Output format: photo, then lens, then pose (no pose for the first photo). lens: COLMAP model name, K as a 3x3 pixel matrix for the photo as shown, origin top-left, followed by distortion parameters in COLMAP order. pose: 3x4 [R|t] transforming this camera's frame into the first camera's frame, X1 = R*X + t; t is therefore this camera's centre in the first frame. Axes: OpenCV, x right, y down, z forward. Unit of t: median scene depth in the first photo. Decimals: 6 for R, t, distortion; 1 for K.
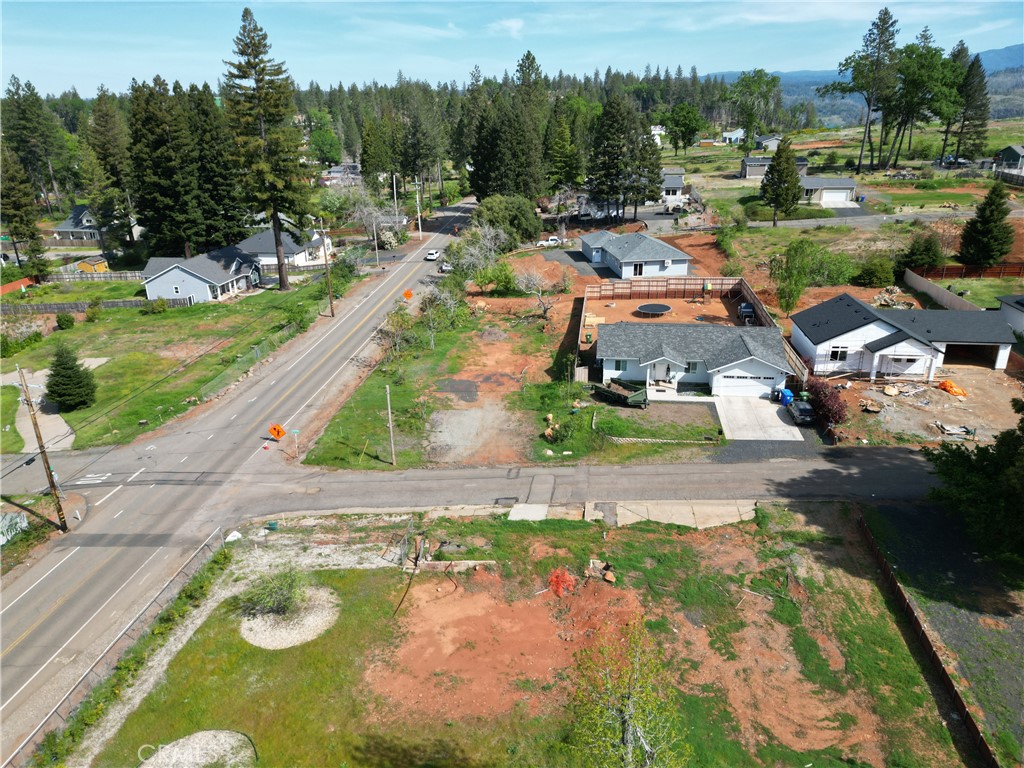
lens RADIAL K [[720.0, 0, 513.8], [0, 720.0, 381.4], [0, 0, 1]] dist [0.065404, -0.067218]
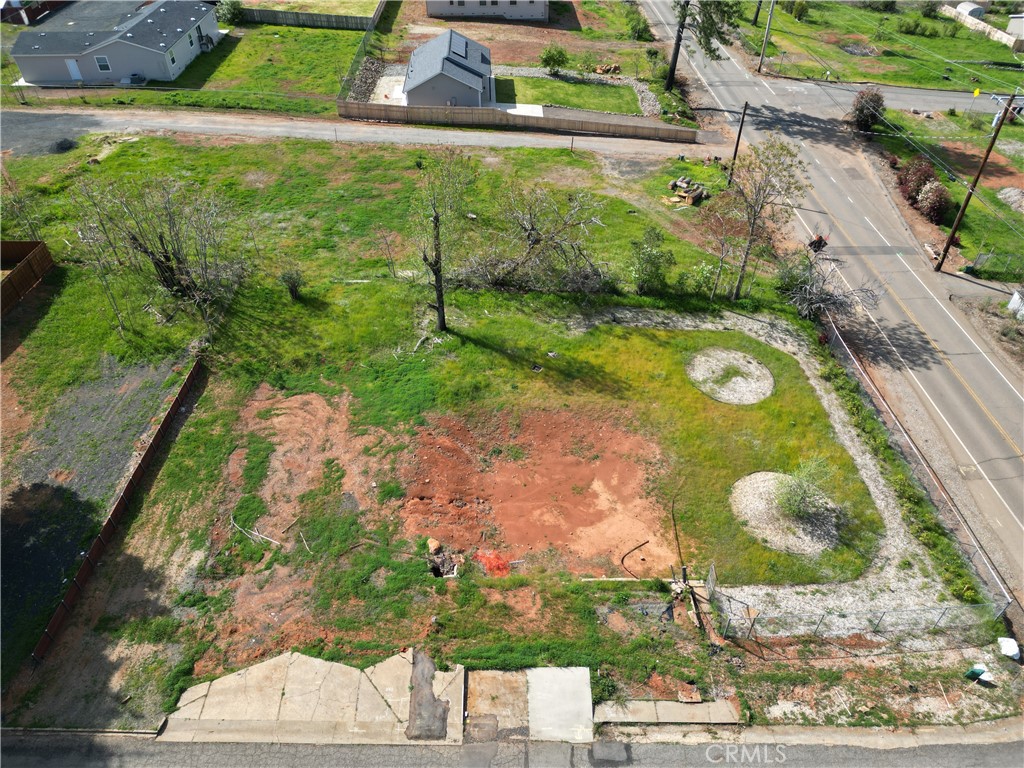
lens RADIAL K [[714.0, 0, 512.4], [0, 714.0, 381.8], [0, 0, 1]] dist [0.068779, -0.062065]
pose [[-0.988958, 0.113701, -0.095045, 0.079806], [-0.028691, 0.482317, 0.875527, -0.427956], [0.145390, 0.868587, -0.473729, 0.984941]]
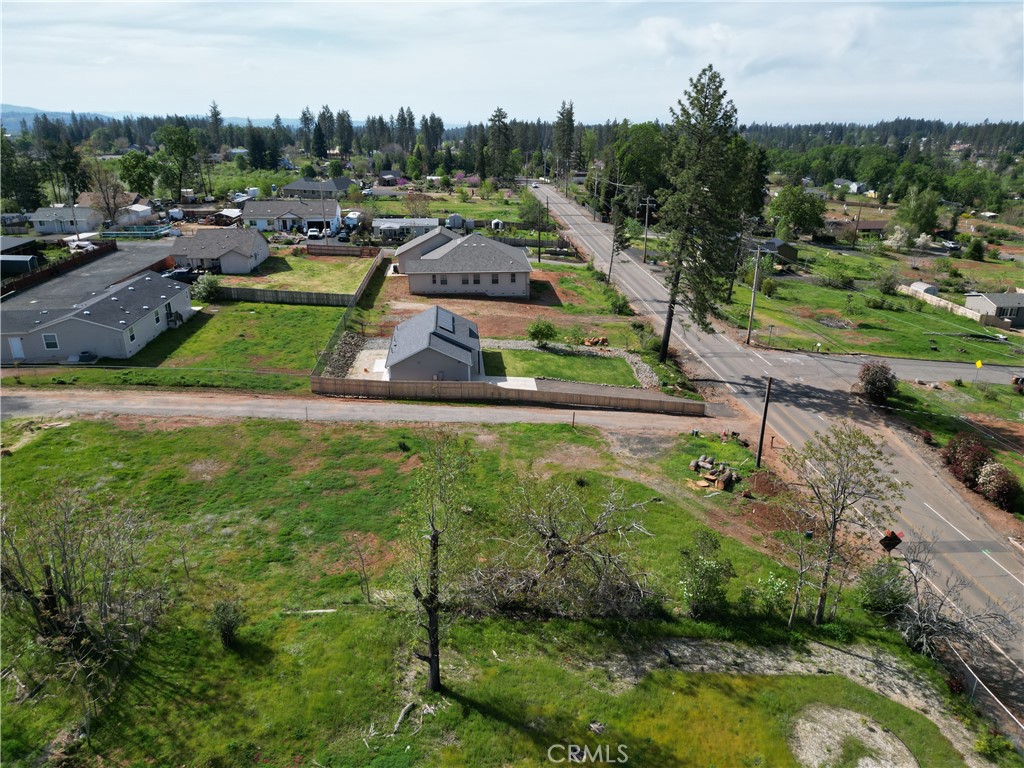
lens RADIAL K [[714.0, 0, 512.4], [0, 714.0, 381.8], [0, 0, 1]] dist [0.068779, -0.062065]
pose [[-0.980930, 0.082324, -0.176065, 0.097143], [-0.055350, 0.750035, 0.659078, -0.296294], [0.186313, 0.656255, -0.731175, 0.789509]]
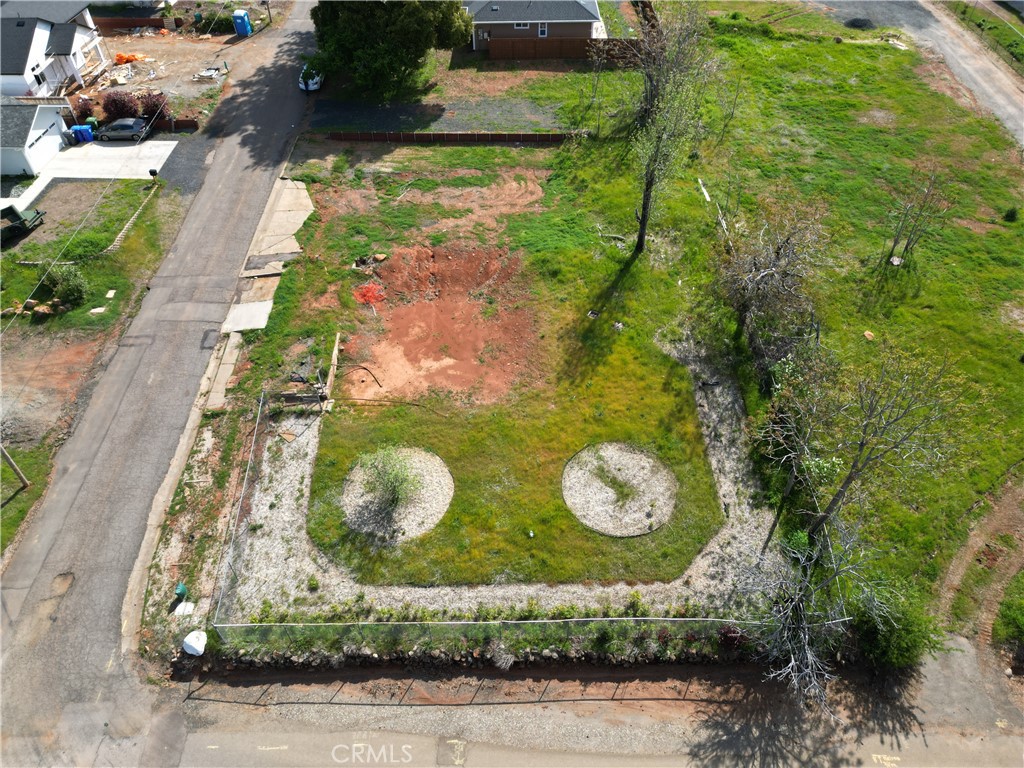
lens RADIAL K [[714.0, 0, 512.4], [0, 714.0, 381.8], [0, 0, 1]] dist [0.068779, -0.062065]
pose [[-0.125225, -0.677153, 0.725109, -0.677578], [0.364784, 0.648242, 0.668368, -0.226498], [-0.922633, 0.348204, 0.165838, 0.546362]]
